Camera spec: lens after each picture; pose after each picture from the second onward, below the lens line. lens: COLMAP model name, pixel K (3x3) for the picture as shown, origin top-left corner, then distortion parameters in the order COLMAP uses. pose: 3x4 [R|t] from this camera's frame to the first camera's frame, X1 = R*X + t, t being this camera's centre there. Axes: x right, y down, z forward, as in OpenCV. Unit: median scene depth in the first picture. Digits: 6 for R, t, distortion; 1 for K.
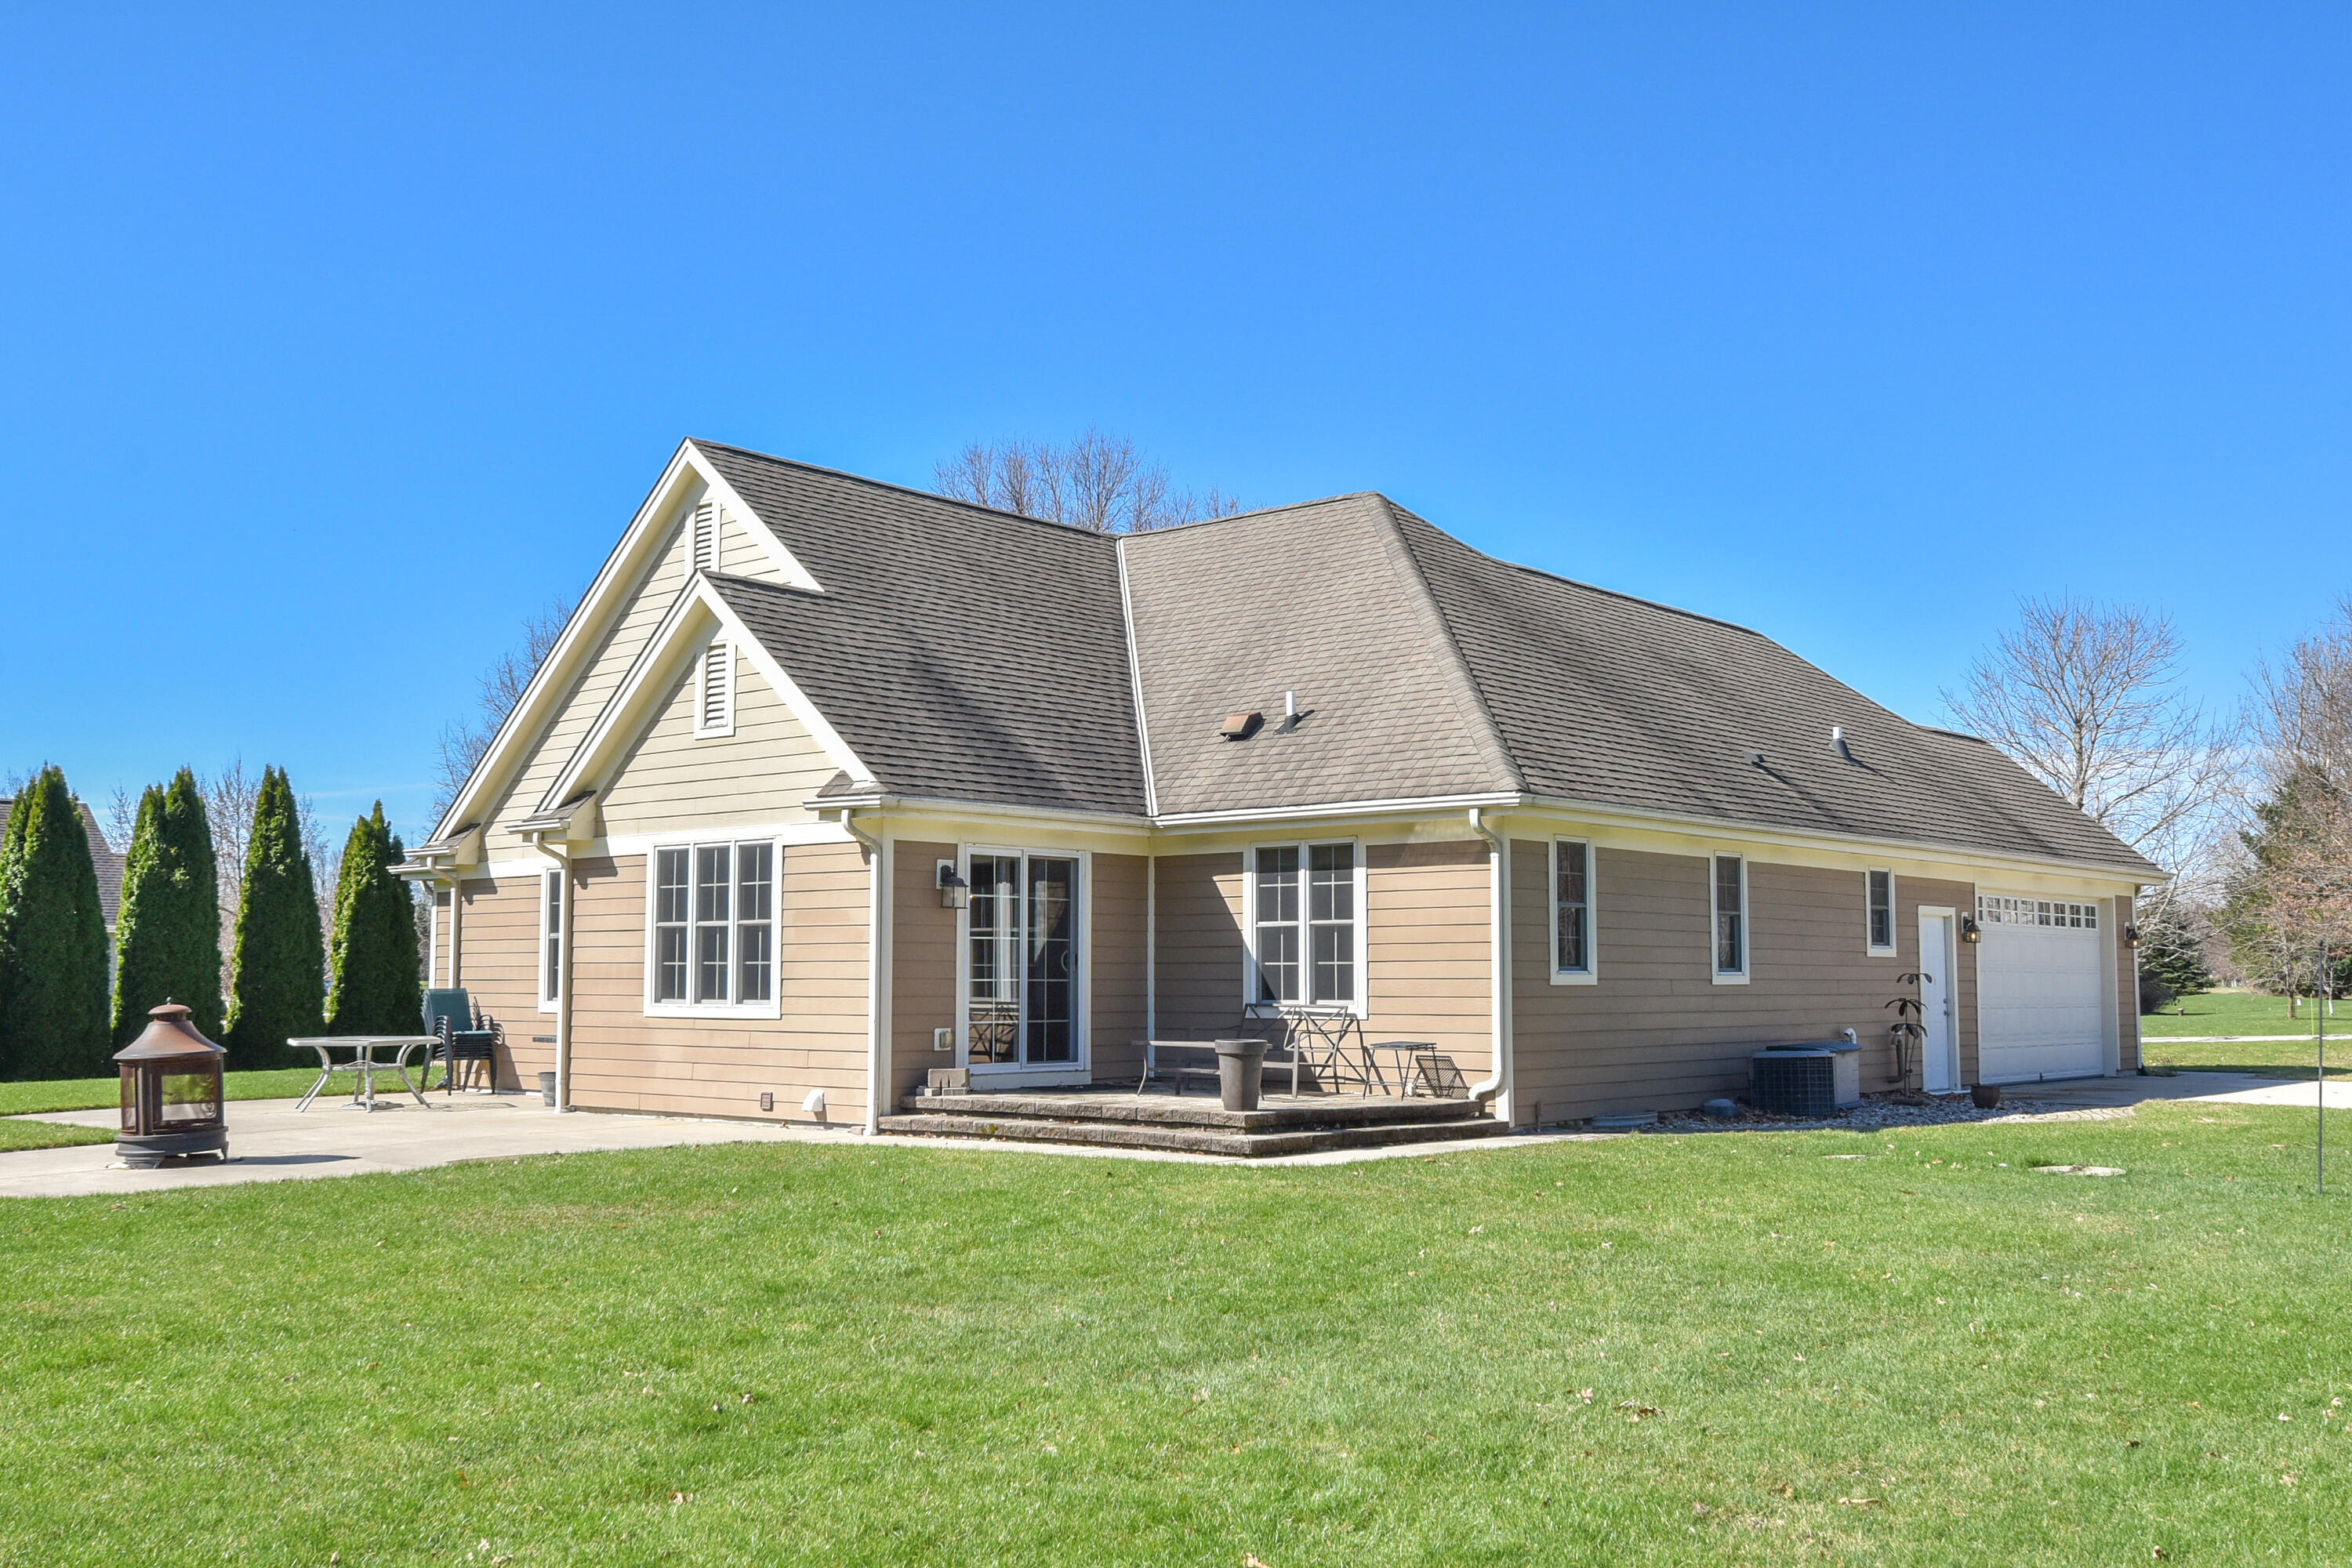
lens RADIAL K [[2215.4, 0, 1176.0], [0, 2215.4, 784.0], [0, 0, 1]] dist [0.001174, 0.006163]
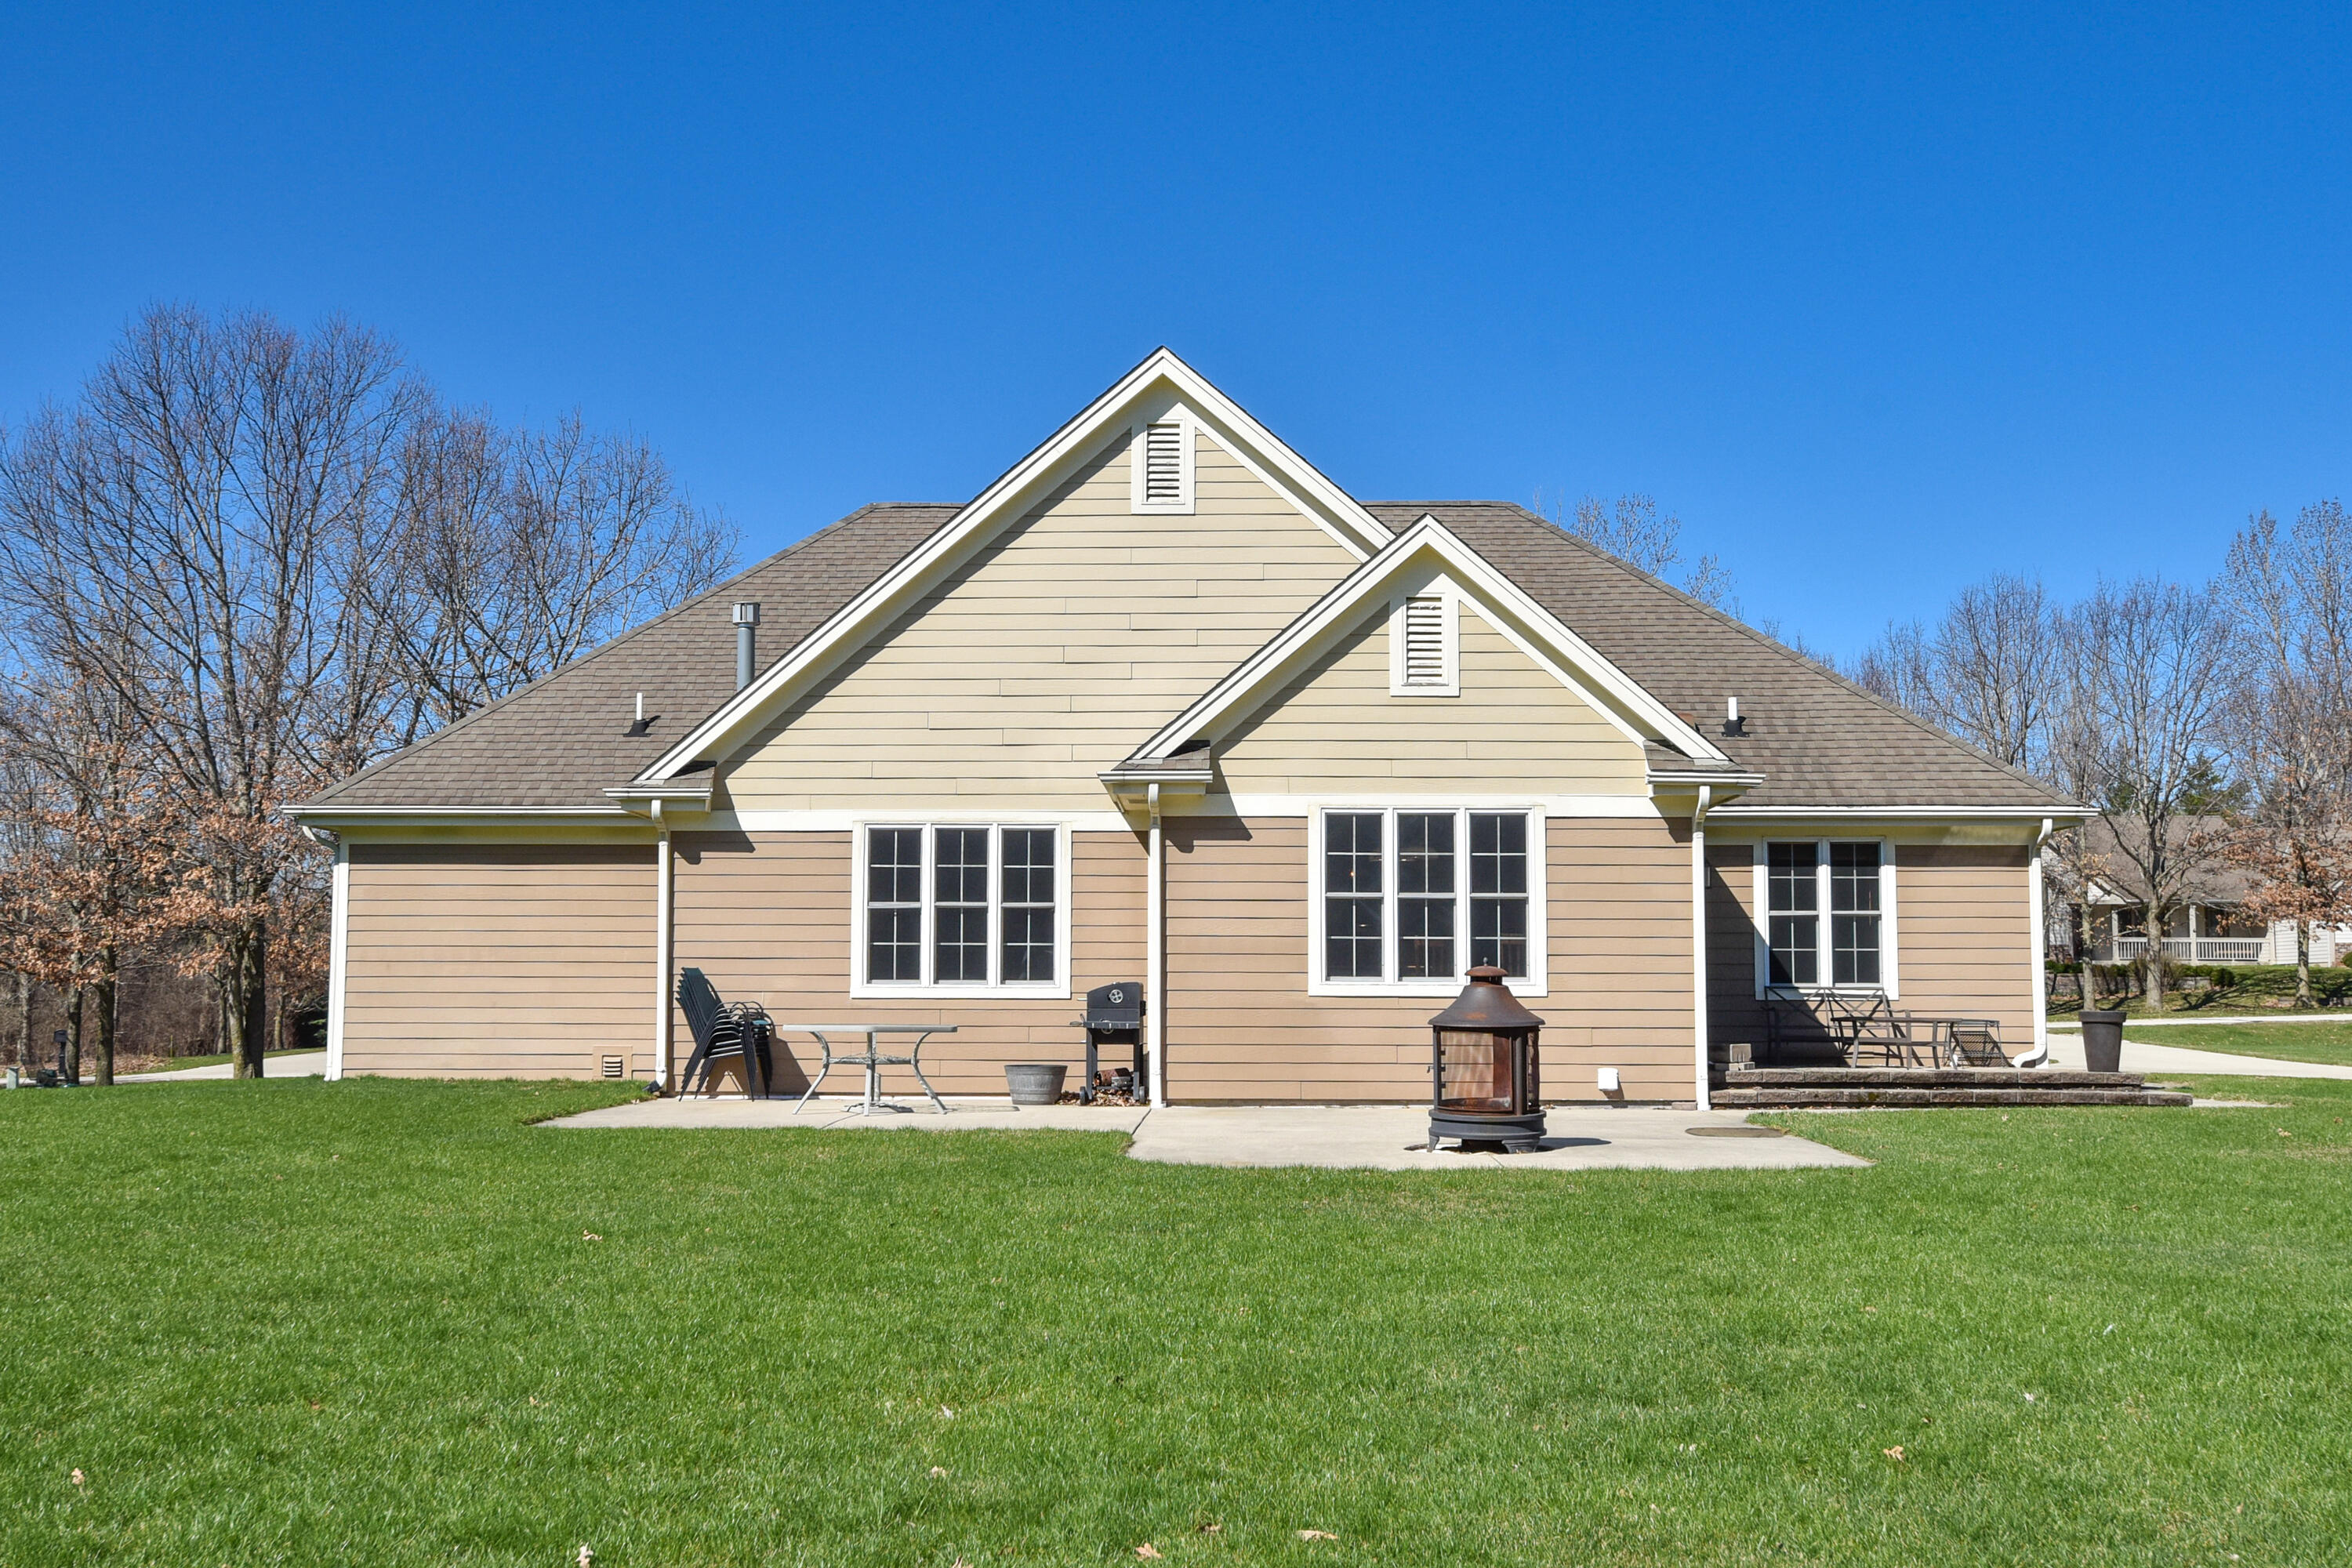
lens RADIAL K [[2352.4, 0, 1176.0], [0, 2352.4, 784.0], [0, 0, 1]] dist [0.002981, -0.000328]
pose [[0.765155, 0.063796, 0.640678, -0.931713], [-0.059235, 0.997834, -0.028616, 0.050891], [-0.641116, -0.016055, 0.767276, 0.308270]]
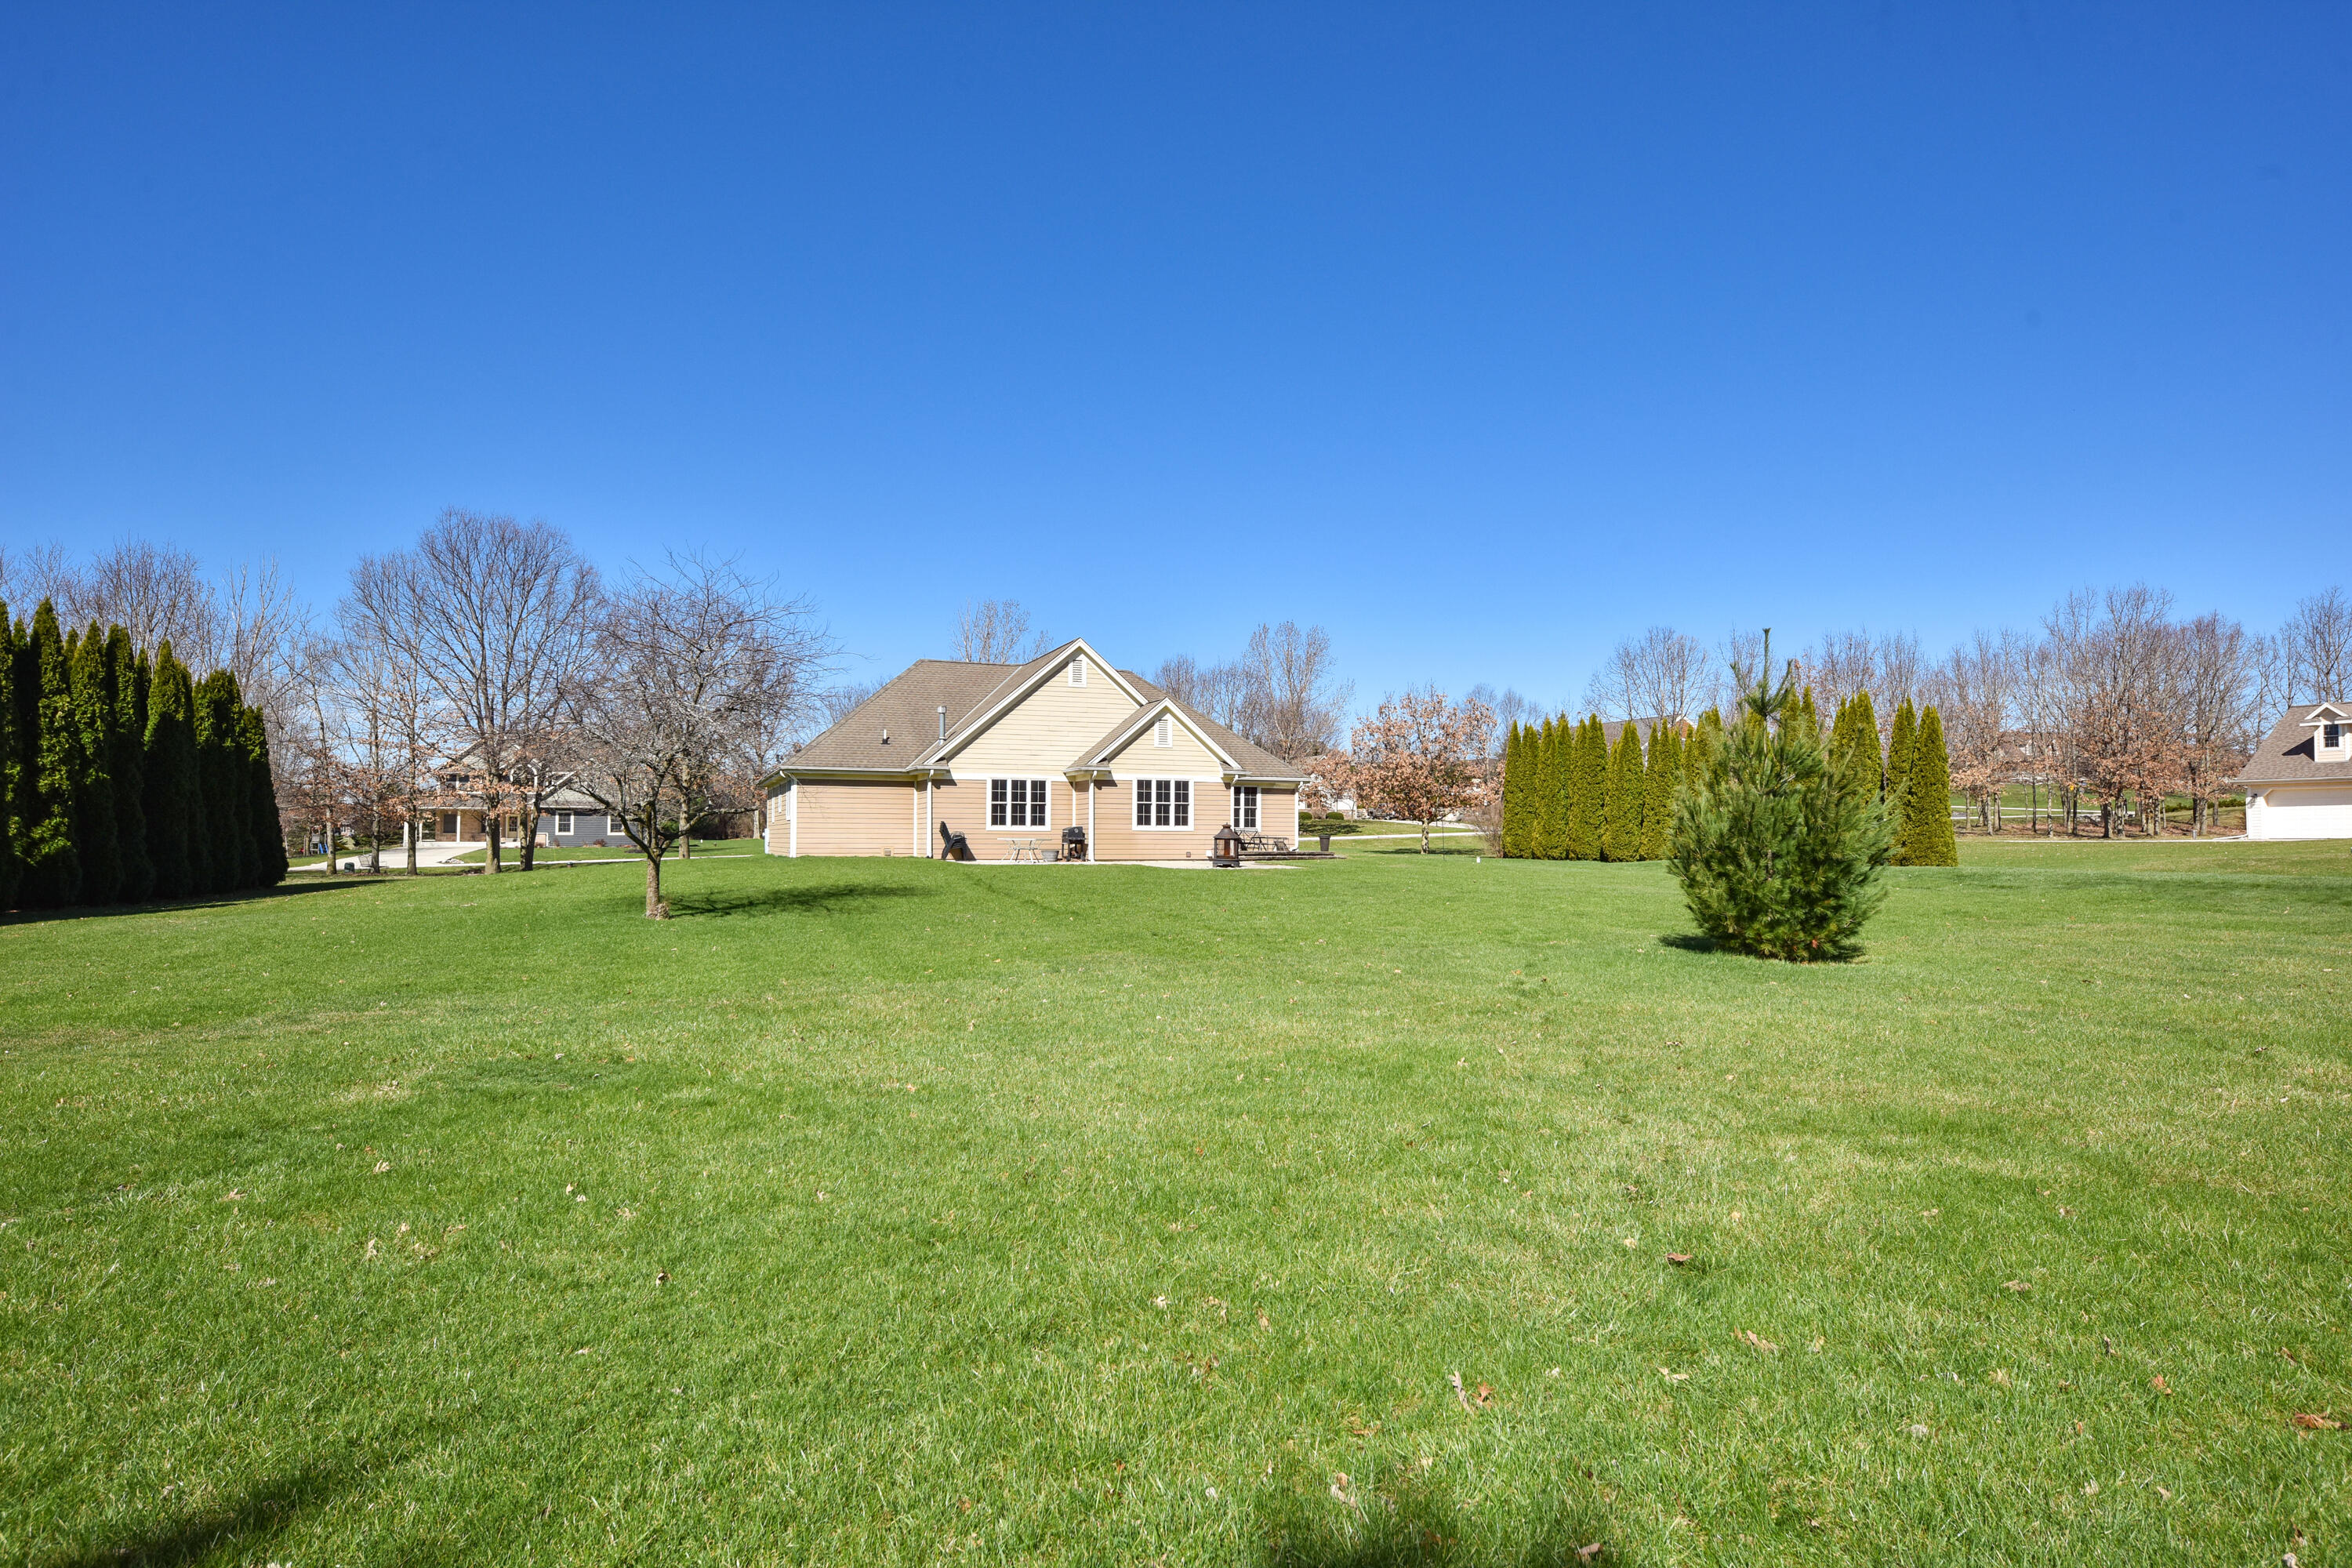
lens RADIAL K [[1257.9, 0, 1176.0], [0, 1257.9, 784.0], [0, 0, 1]] dist [0.000048, -0.000010]
pose [[0.454733, 0.040432, 0.889710, -1.911851], [-0.082414, 0.996593, -0.003167, 0.038829], [-0.886807, -0.071885, 0.456516, 0.110633]]
